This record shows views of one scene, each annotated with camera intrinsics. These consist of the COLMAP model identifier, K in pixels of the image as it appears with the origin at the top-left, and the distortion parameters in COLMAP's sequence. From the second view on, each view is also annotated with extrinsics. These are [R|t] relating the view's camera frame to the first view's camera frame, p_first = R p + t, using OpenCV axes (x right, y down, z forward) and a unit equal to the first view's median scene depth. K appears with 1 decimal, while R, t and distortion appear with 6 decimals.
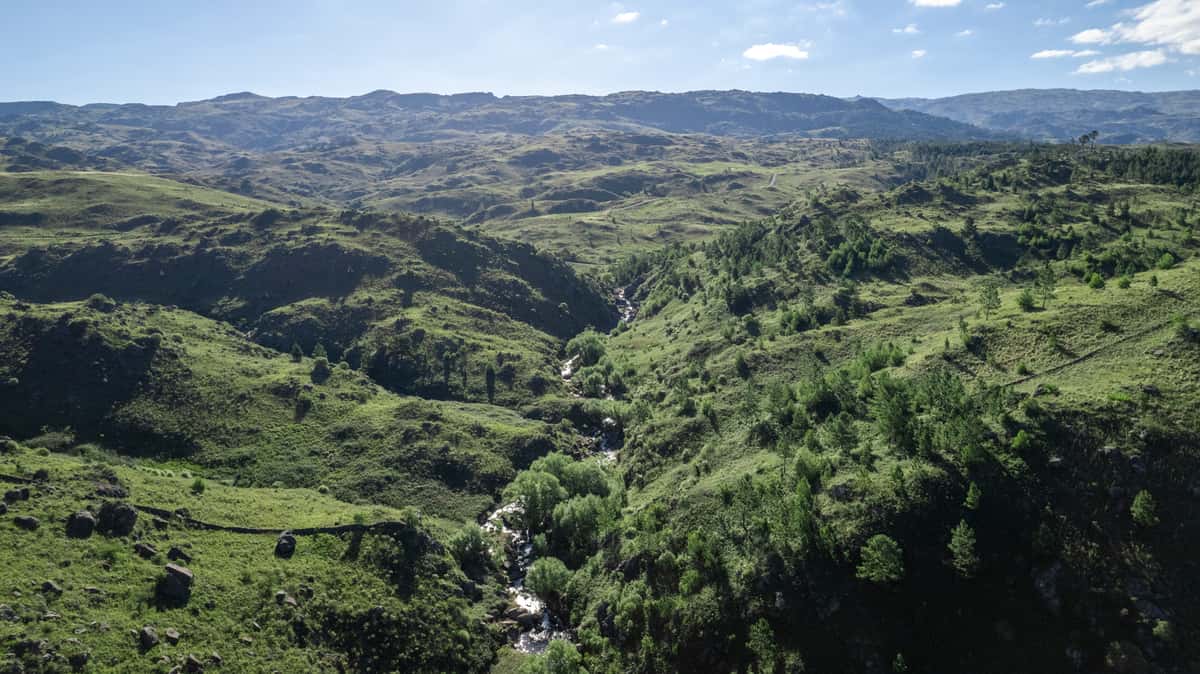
lens RADIAL K [[779.5, 0, 596.3], [0, 779.5, 337.1], [0, 0, 1]] dist [-0.071392, 0.061619]
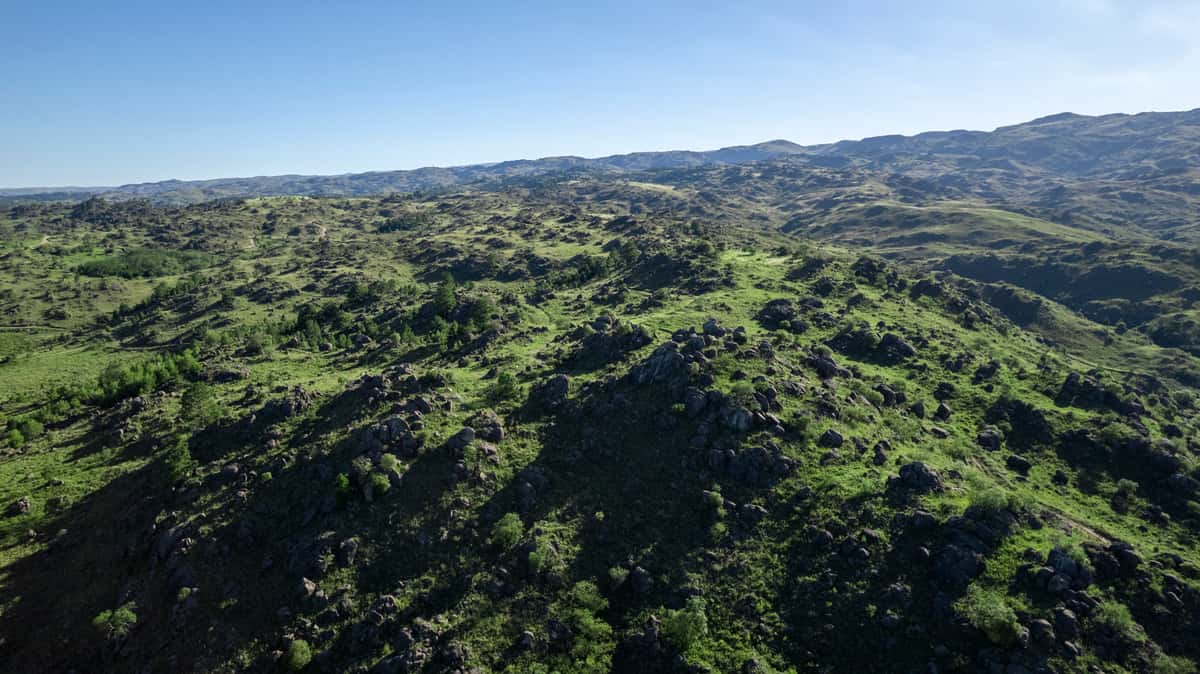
lens RADIAL K [[779.5, 0, 588.6], [0, 779.5, 338.7], [0, 0, 1]] dist [-0.071392, 0.061619]
pose [[0.582275, 0.151648, -0.798723, 0.238224], [-0.165128, 0.984031, 0.066452, 0.094109], [0.796046, 0.093198, 0.598018, -0.717235]]
